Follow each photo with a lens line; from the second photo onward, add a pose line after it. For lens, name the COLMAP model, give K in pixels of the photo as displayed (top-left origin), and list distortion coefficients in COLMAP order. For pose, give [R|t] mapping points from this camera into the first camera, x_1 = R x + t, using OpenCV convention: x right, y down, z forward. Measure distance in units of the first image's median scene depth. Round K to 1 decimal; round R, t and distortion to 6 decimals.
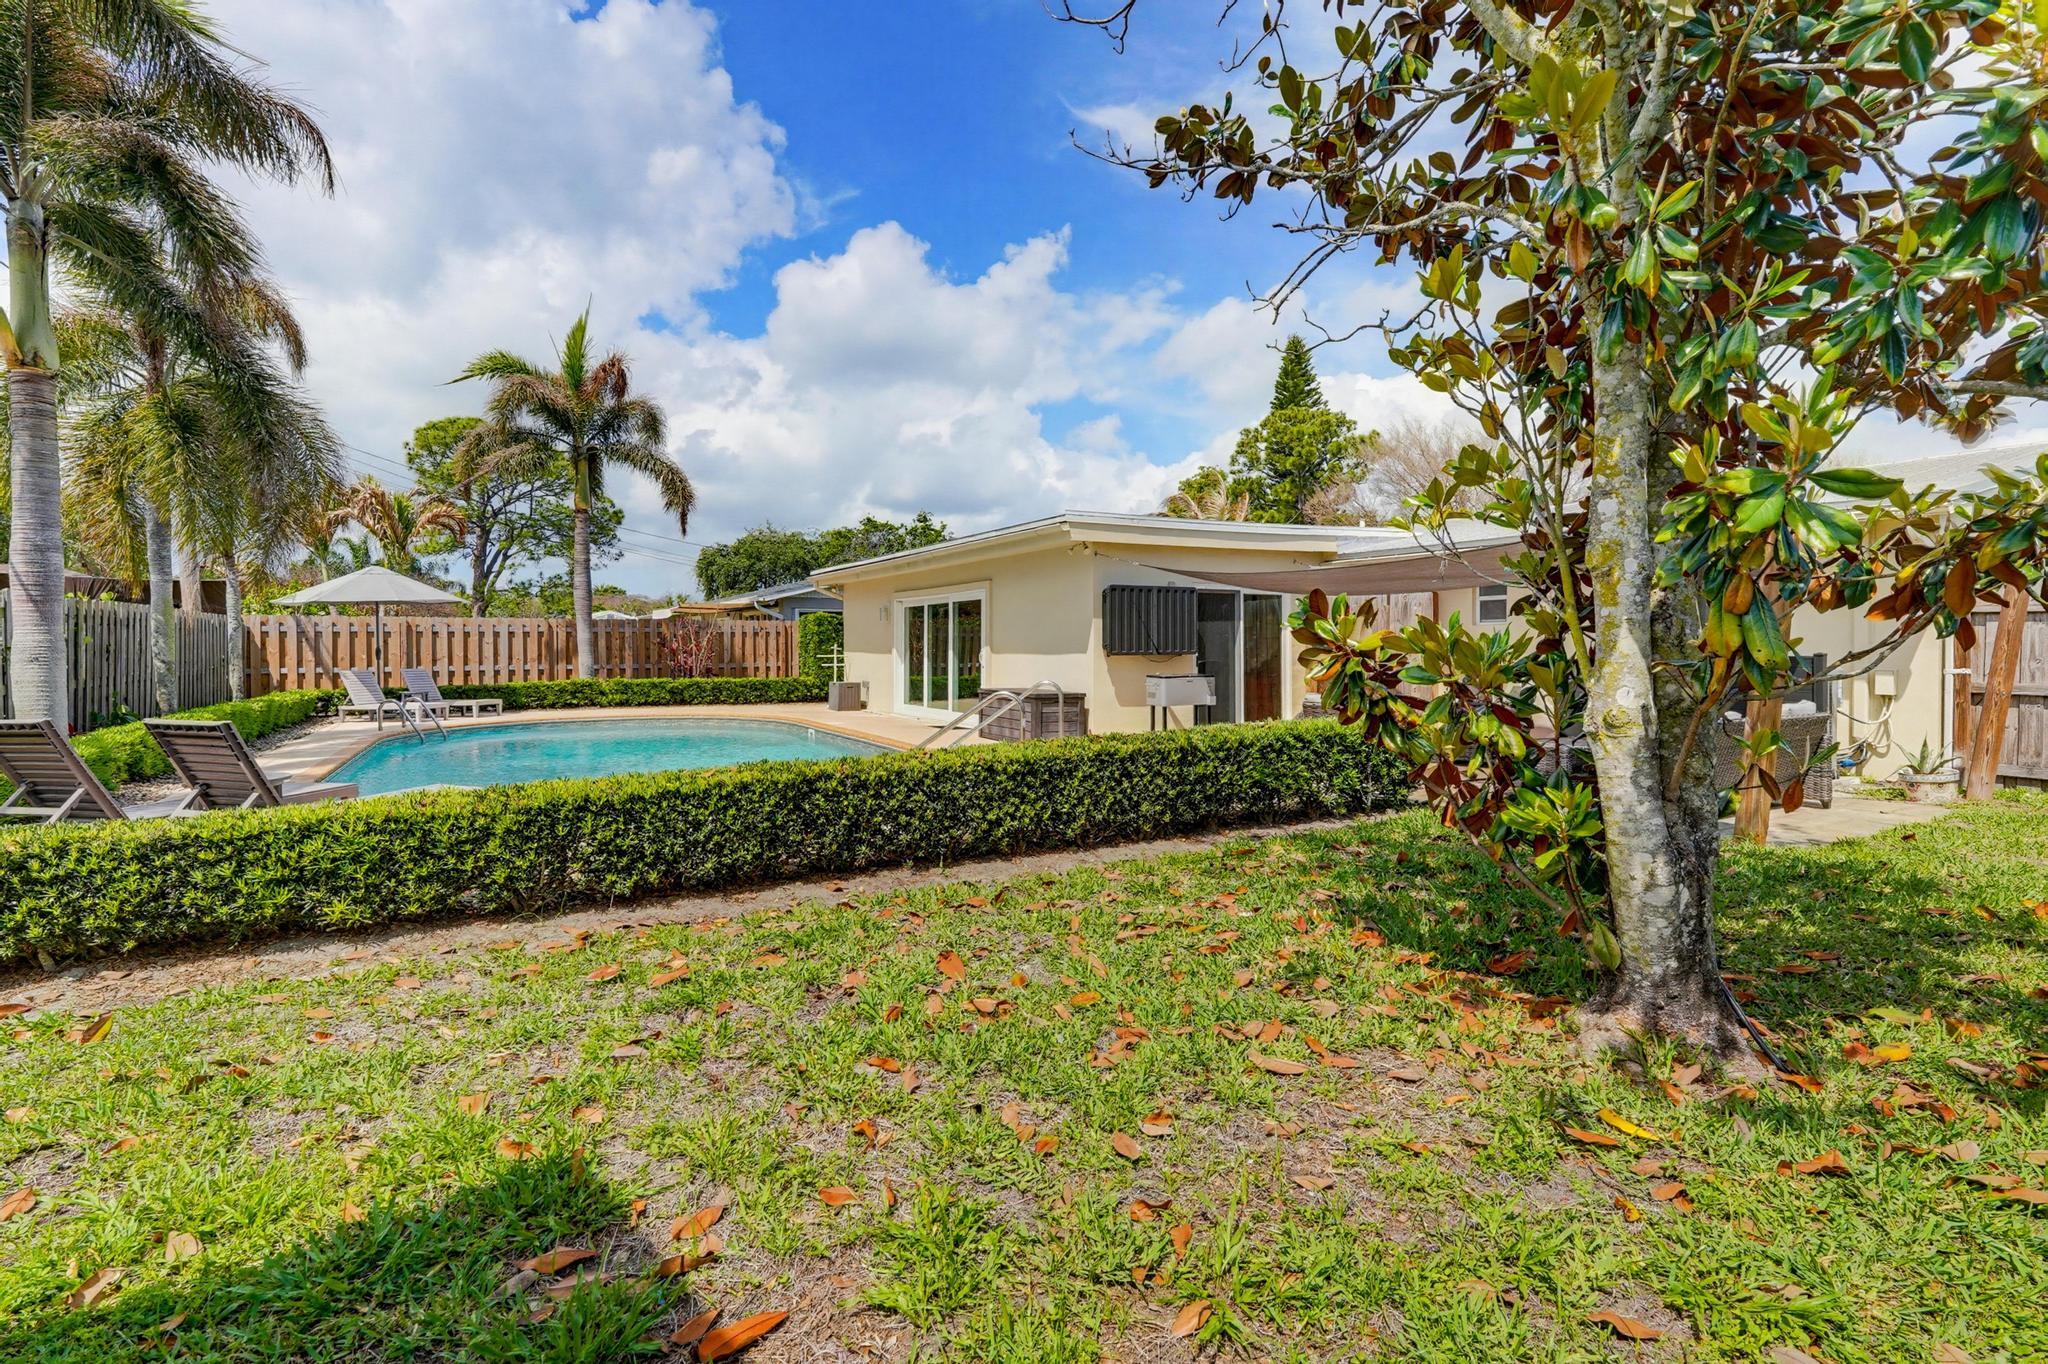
lens RADIAL K [[951.2, 0, 1039.3], [0, 951.2, 640.8], [0, 0, 1]] dist [0.001111, 0.000422]
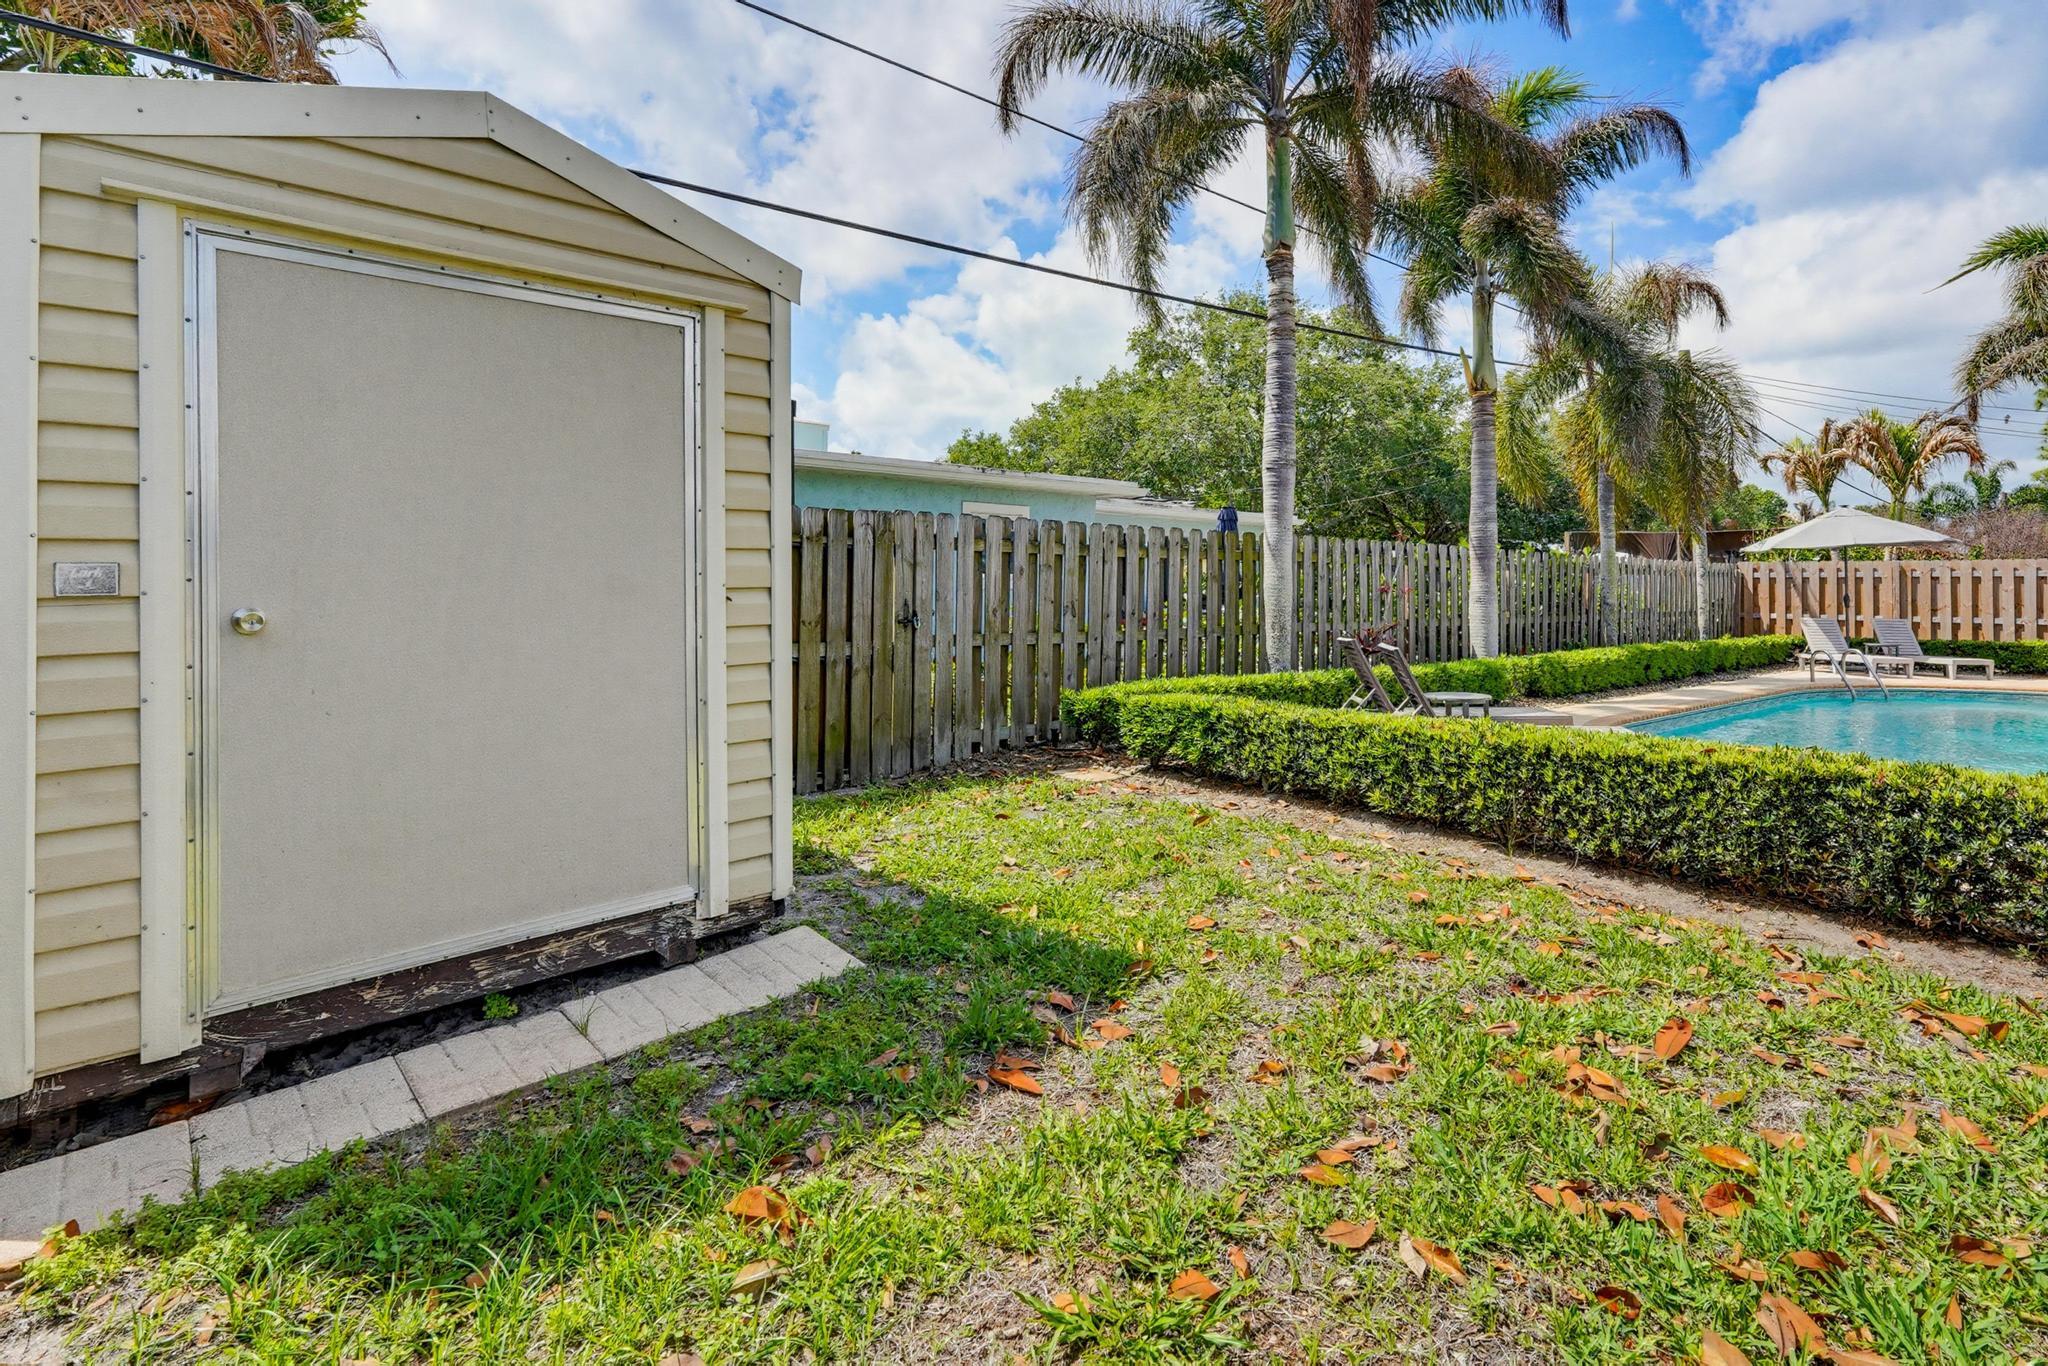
lens RADIAL K [[994.8, 0, 1096.0], [0, 994.8, 561.7], [0, 0, 1]] dist [0.000400, 0.000622]
pose [[0.181319, -0.020301, -0.983215, 0.117055], [-0.003453, 0.999768, -0.021279, -0.001535], [0.983418, 0.007253, 0.181207, 0.083075]]
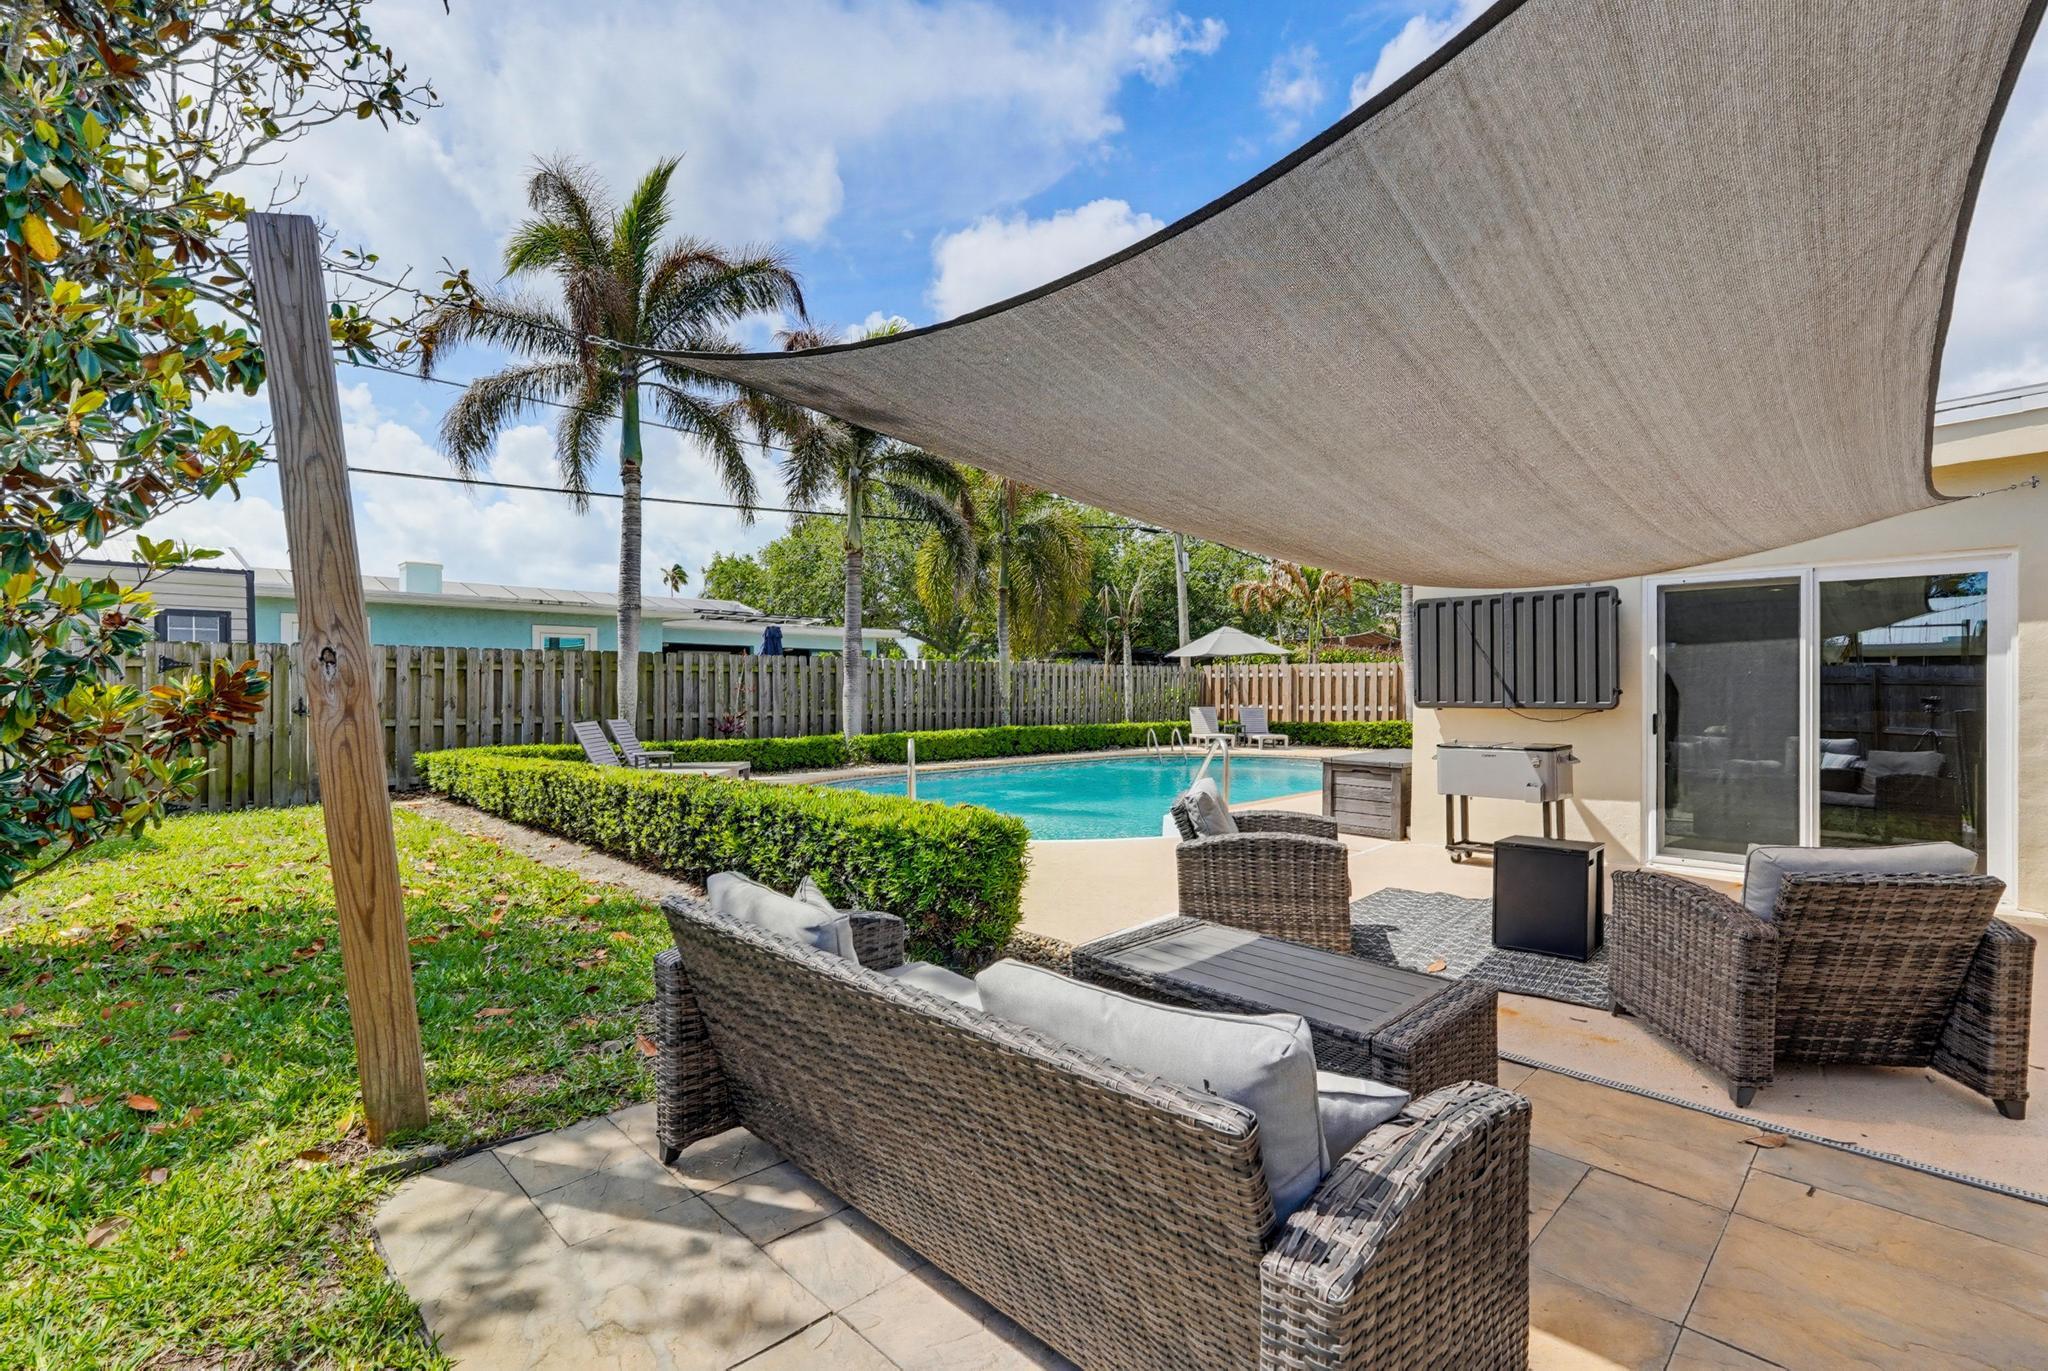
lens RADIAL K [[916.8, 0, 1020.1], [0, 916.8, 704.7], [0, 0, 1]] dist [-0.003722, -0.000161]
pose [[0.238427, 0.019445, -0.970966, 0.380635], [0.004462, 0.999767, 0.021117, -0.000746], [0.971150, -0.009368, 0.238285, 0.372441]]
